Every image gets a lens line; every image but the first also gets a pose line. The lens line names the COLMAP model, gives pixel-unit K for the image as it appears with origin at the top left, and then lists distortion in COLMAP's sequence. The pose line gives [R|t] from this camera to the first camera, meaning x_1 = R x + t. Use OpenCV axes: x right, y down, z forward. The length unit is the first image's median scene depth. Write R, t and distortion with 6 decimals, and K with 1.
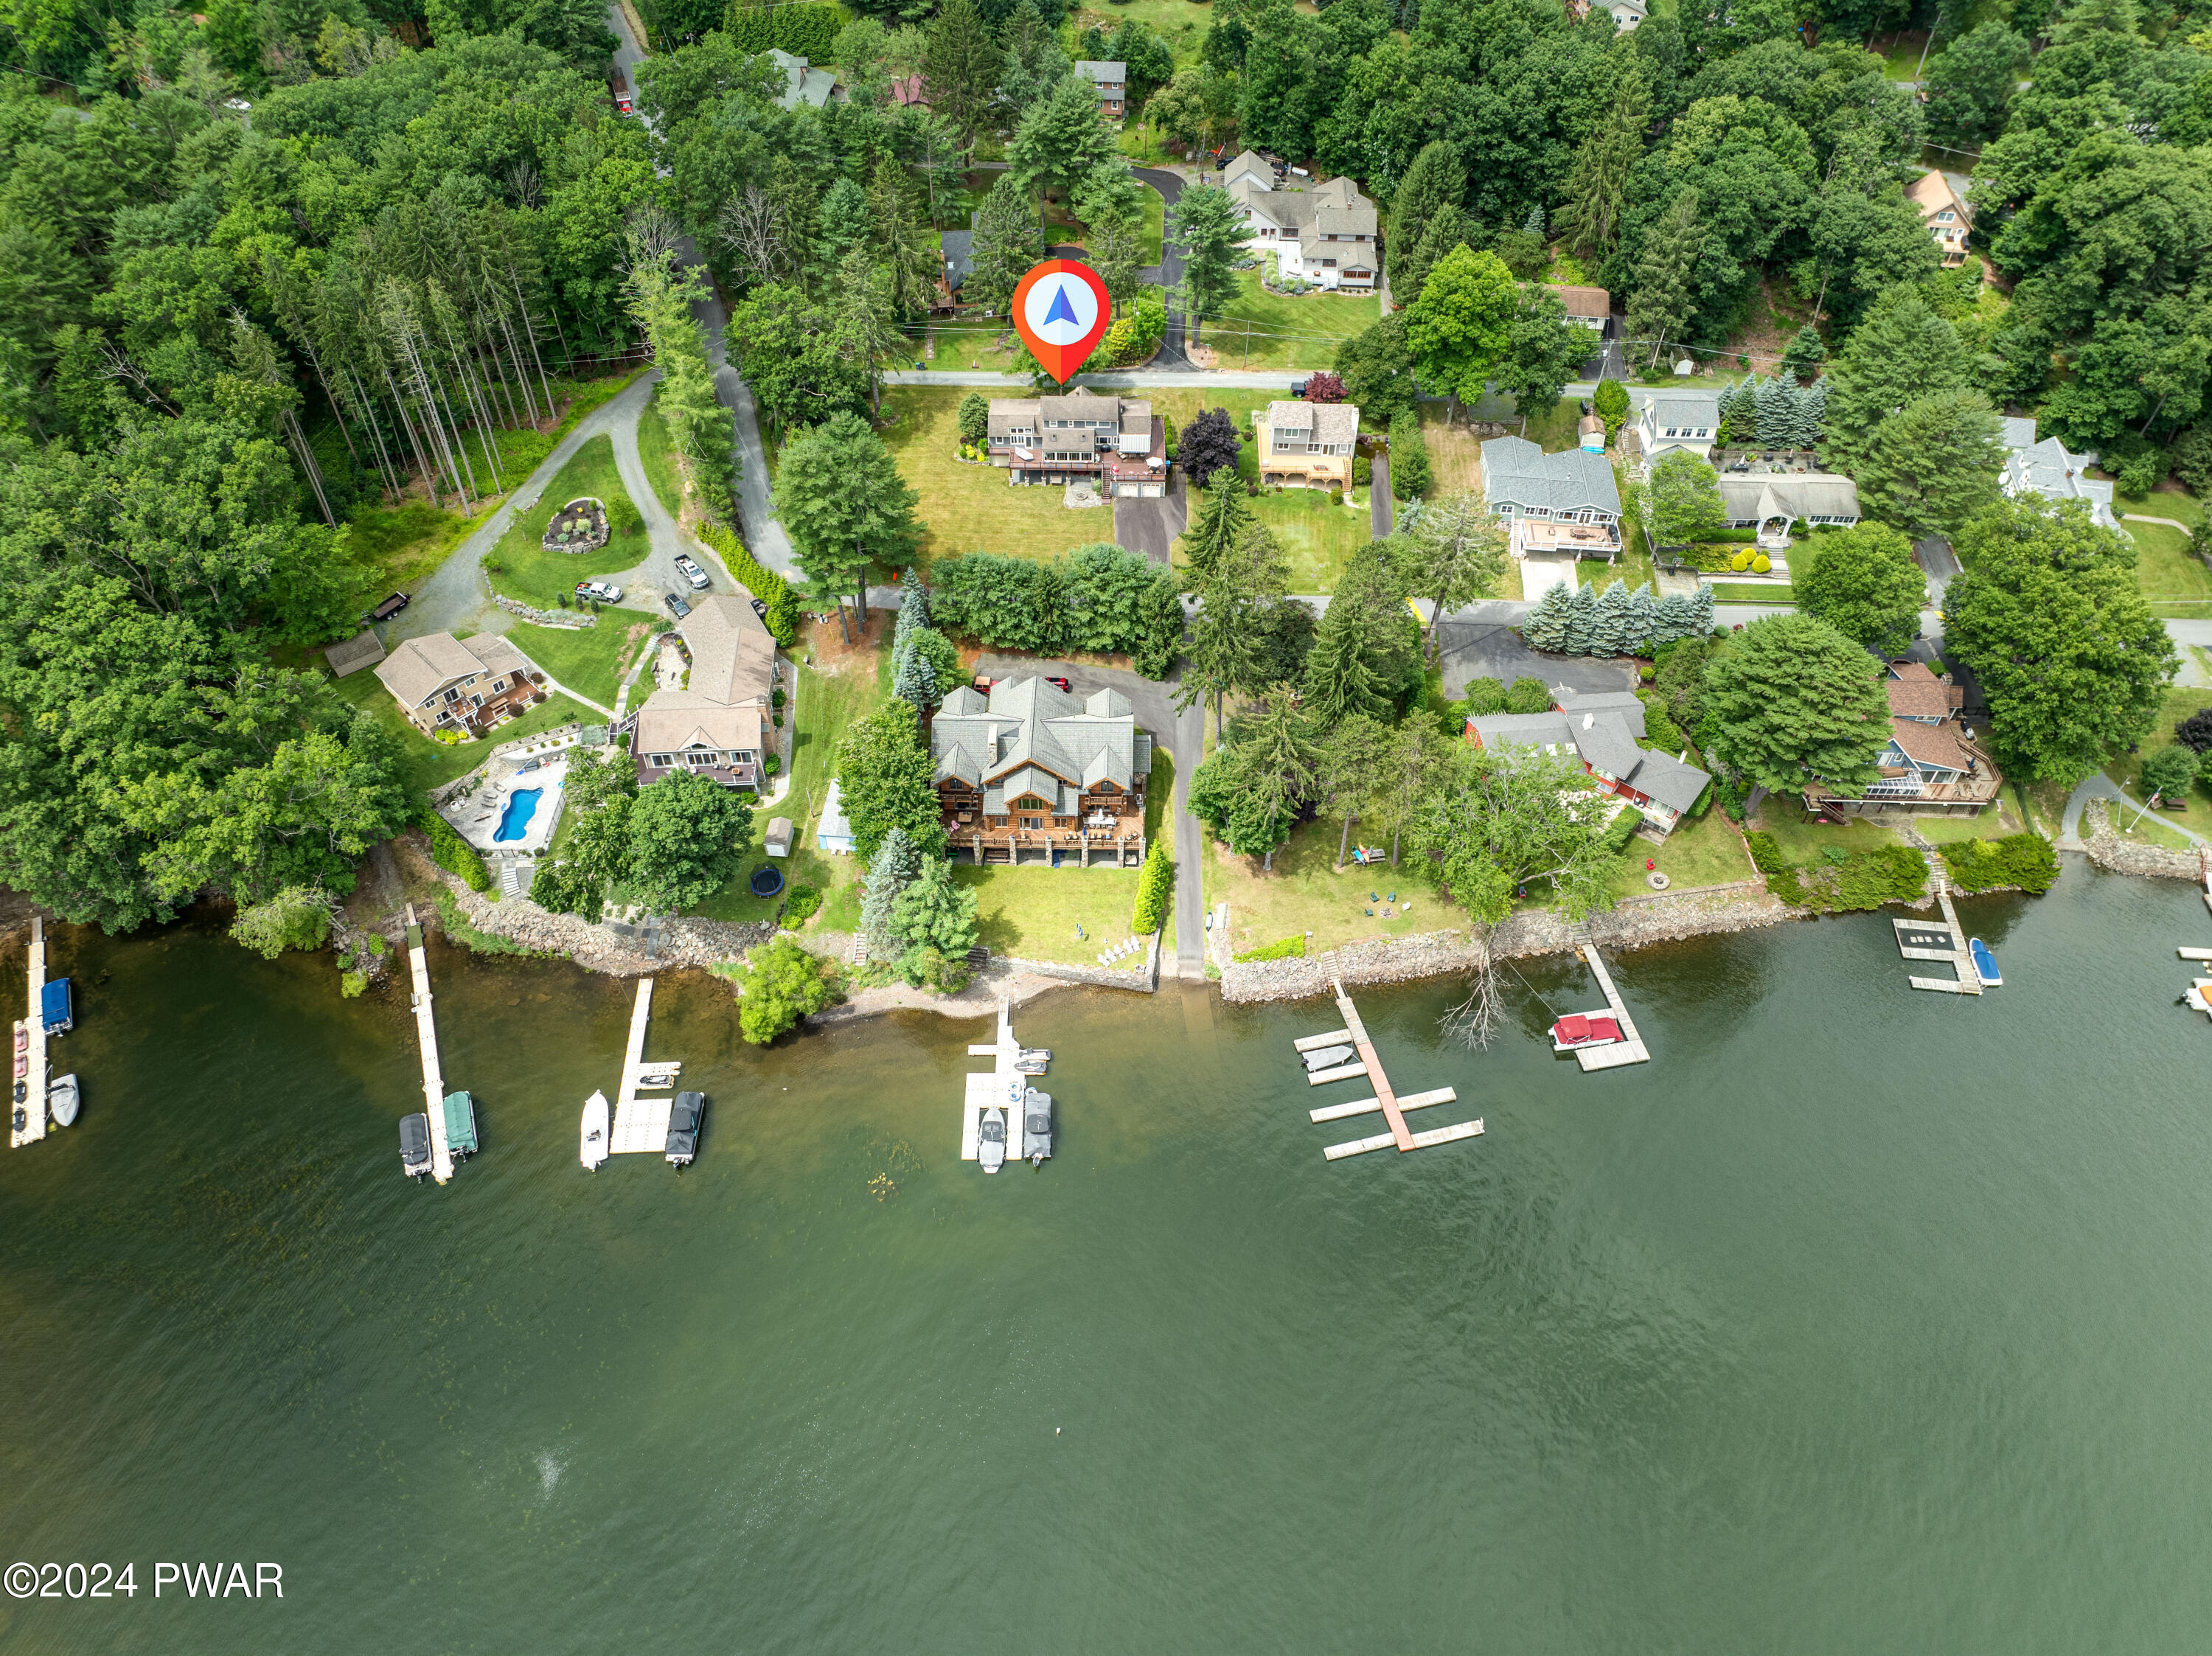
lens RADIAL K [[1556.8, 0, 1118.3], [0, 1556.8, 823.2], [0, 0, 1]] dist [-0.036888, 0.010418]
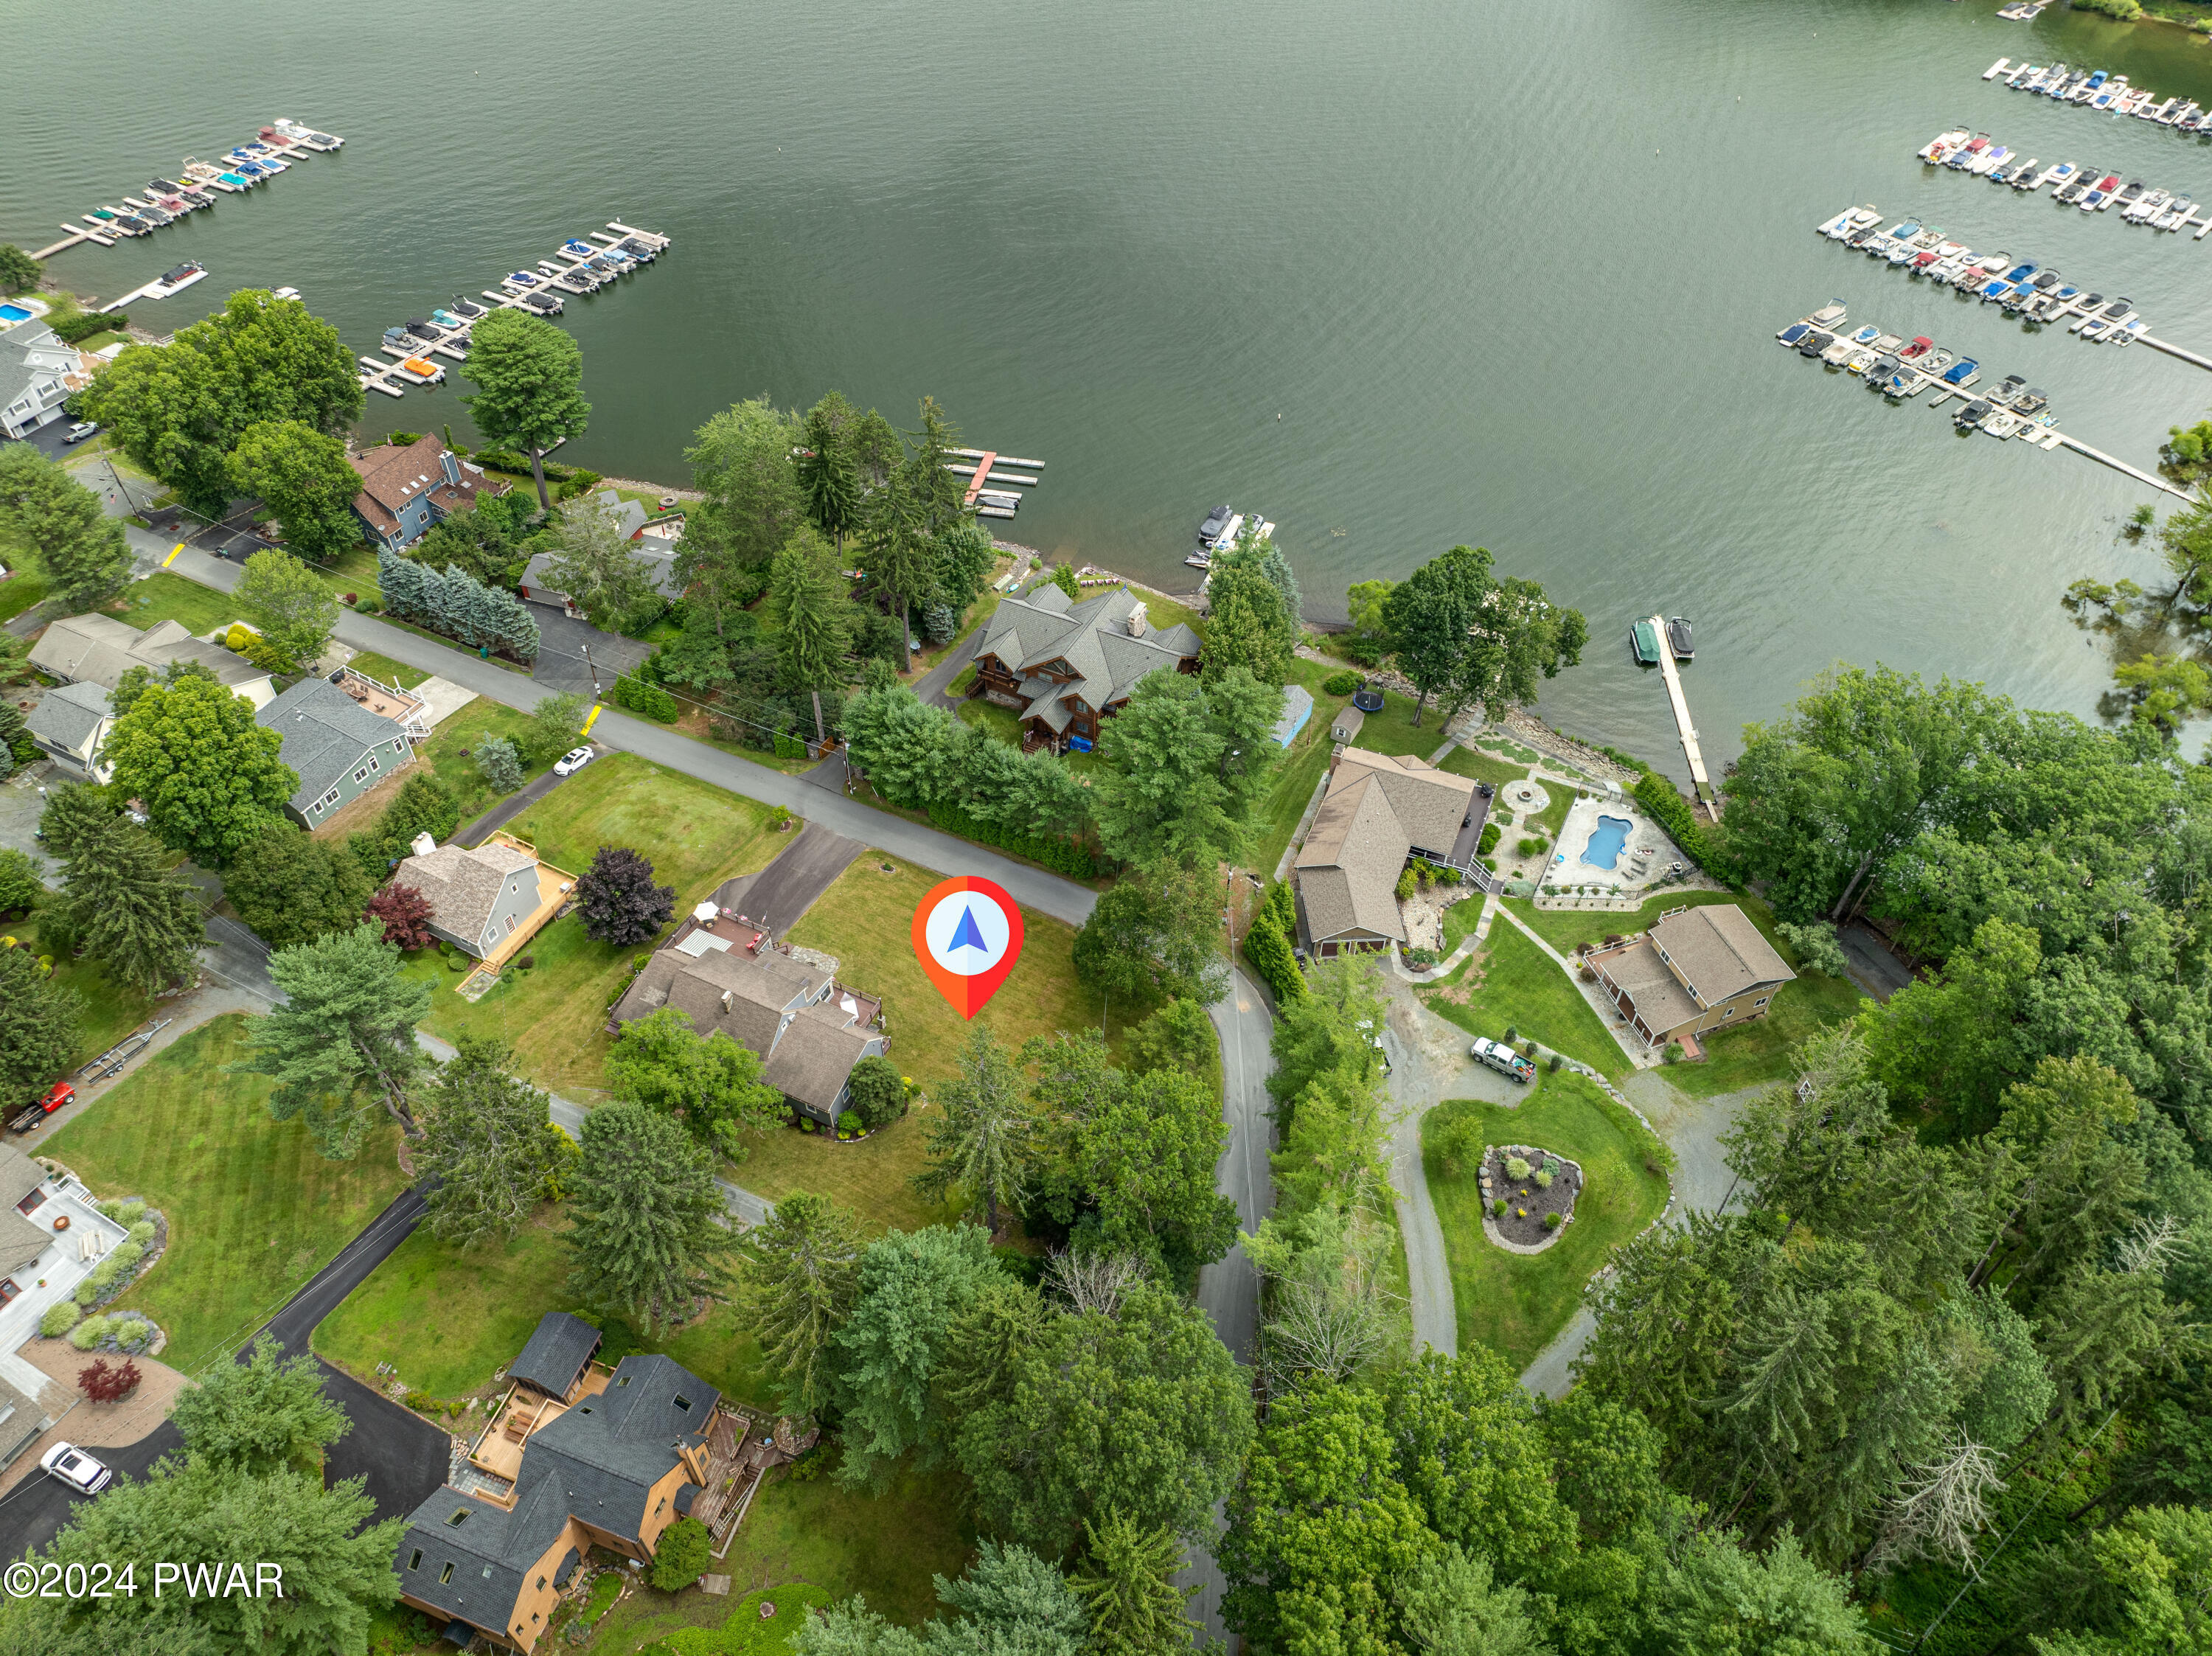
lens RADIAL K [[1556.8, 0, 1108.4], [0, 1556.8, 816.4], [0, 0, 1]] dist [-0.036888, 0.010418]
pose [[-0.901094, -0.318070, 0.294724, -0.417238], [0.311416, -0.001722, 0.950272, -1.057392], [-0.301745, 0.948066, 0.100604, 1.057103]]
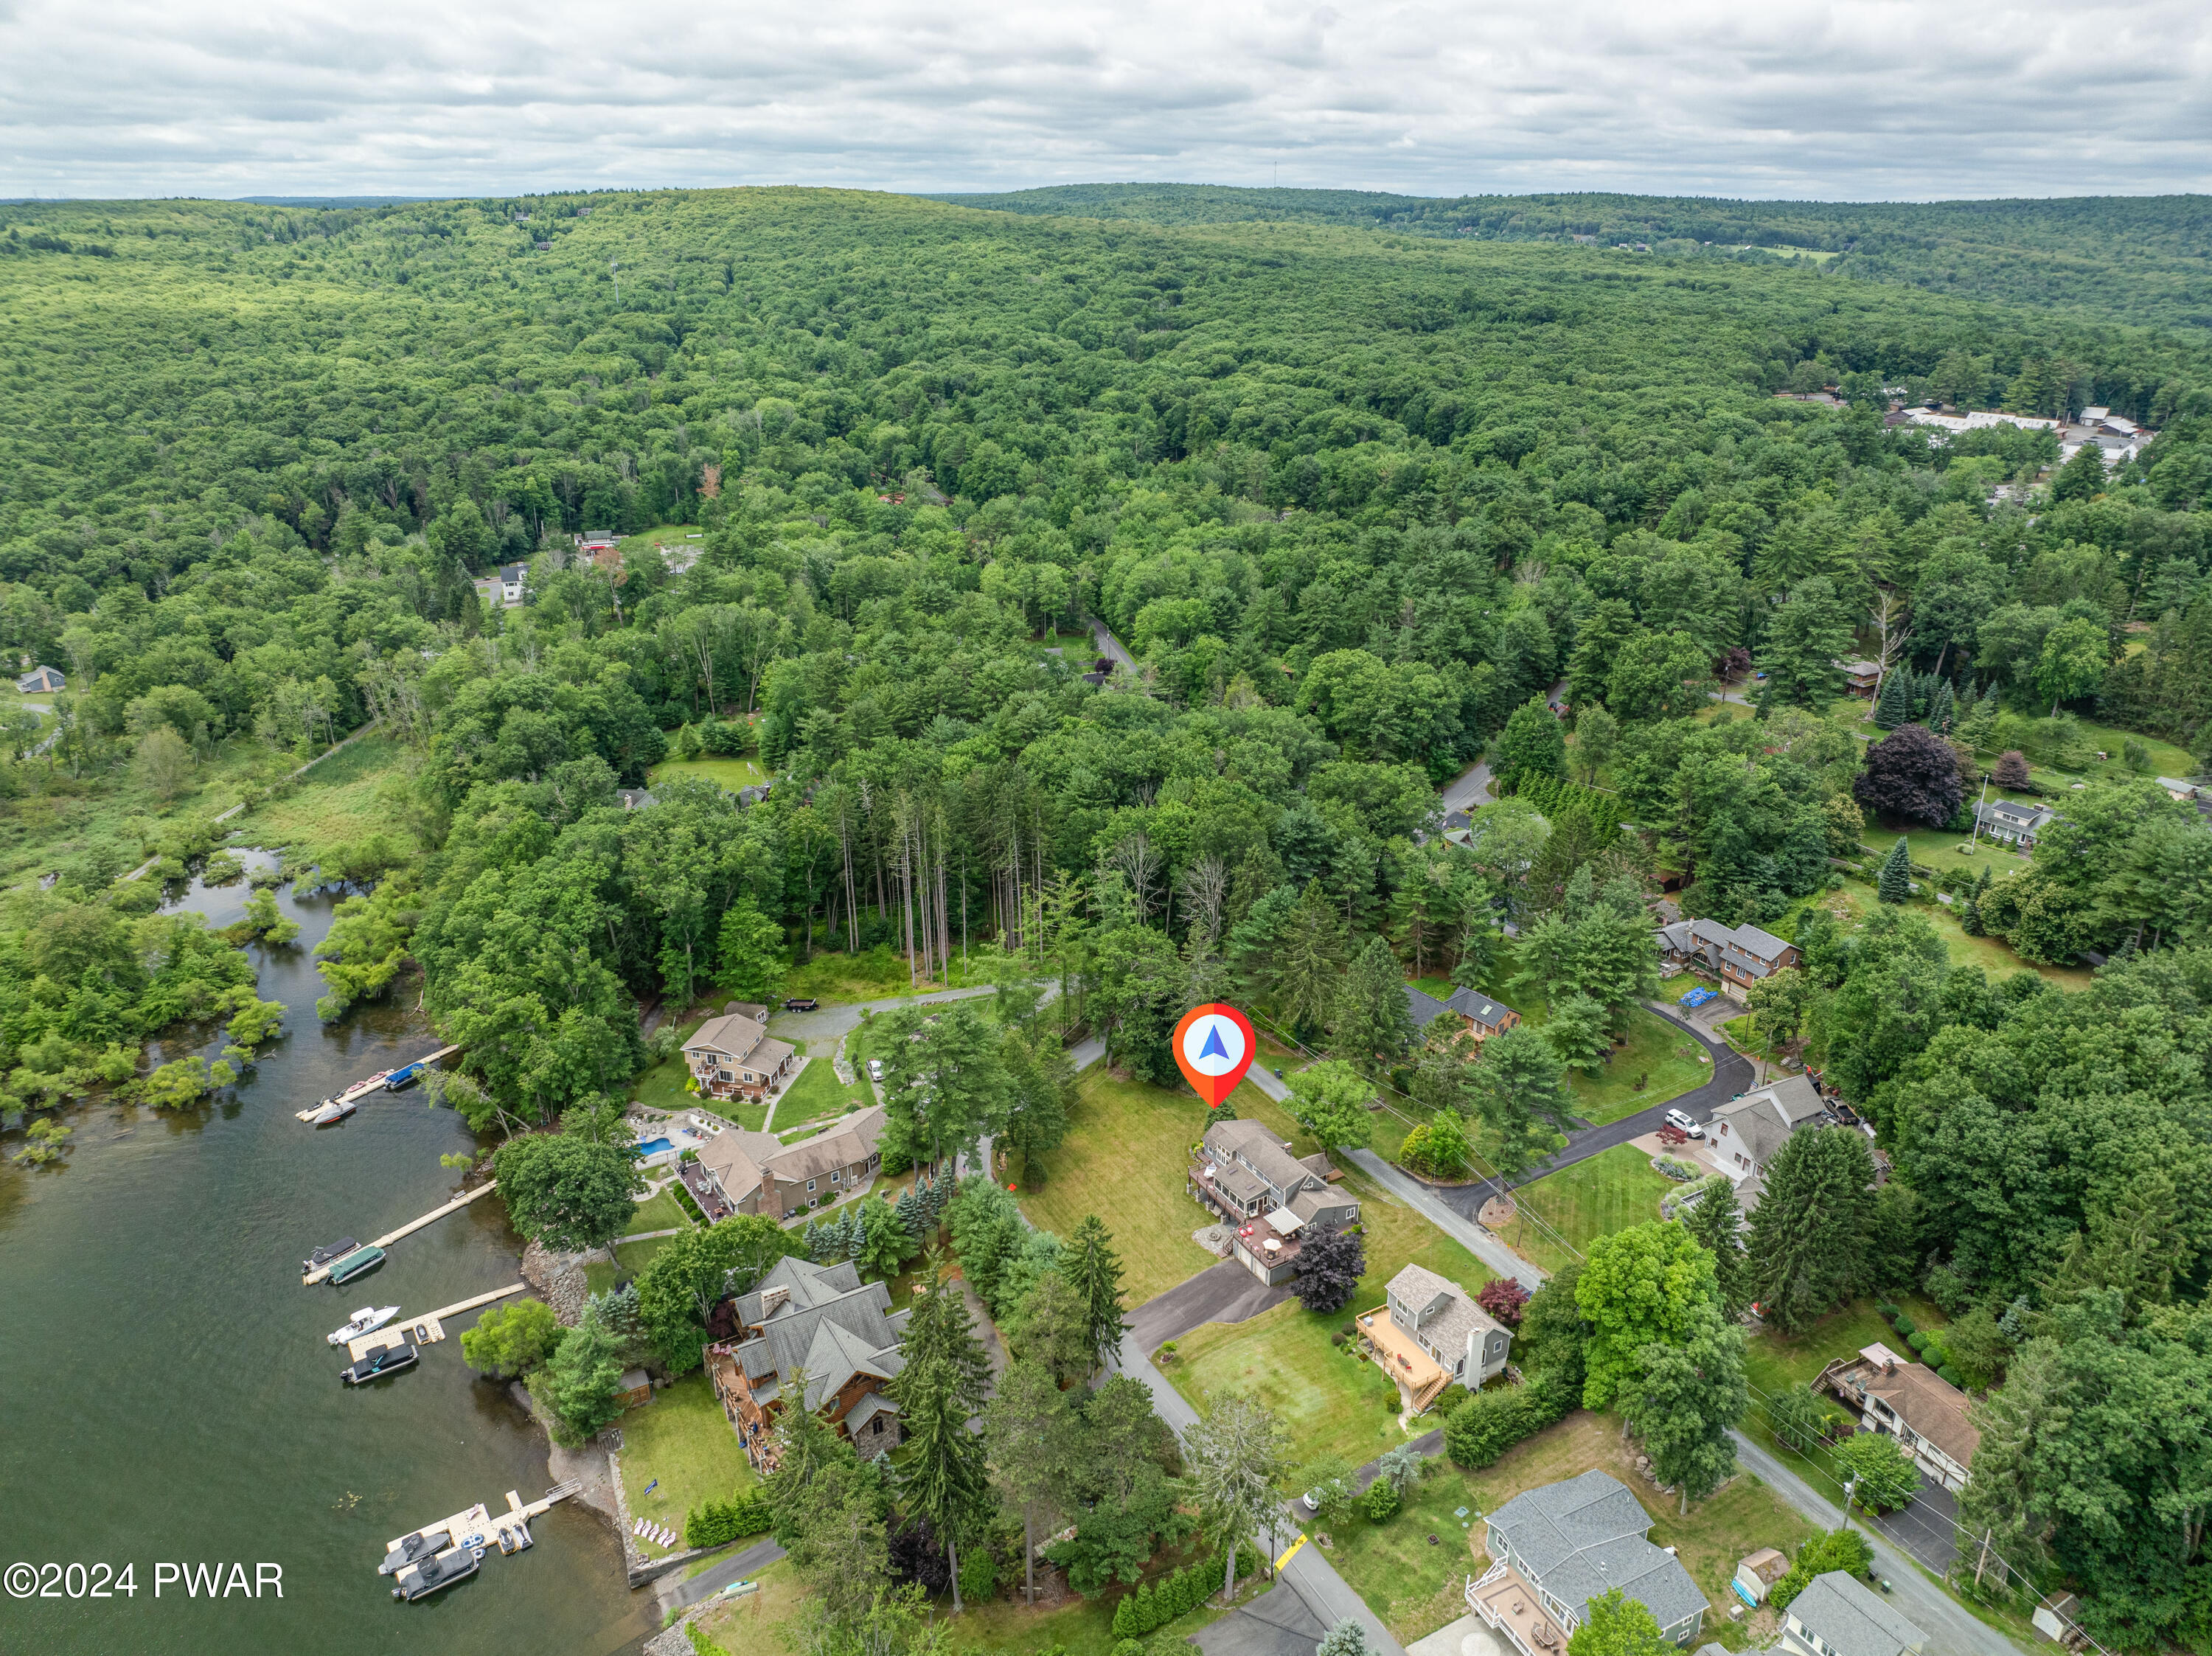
lens RADIAL K [[1556.8, 0, 1100.6], [0, 1556.8, 823.0], [0, 0, 1]] dist [-0.036888, 0.010418]
pose [[0.513297, 0.309627, -0.800410, 0.775188], [-0.632531, 0.766827, -0.109002, -0.327585], [0.580027, 0.562234, 0.589459, 0.354905]]
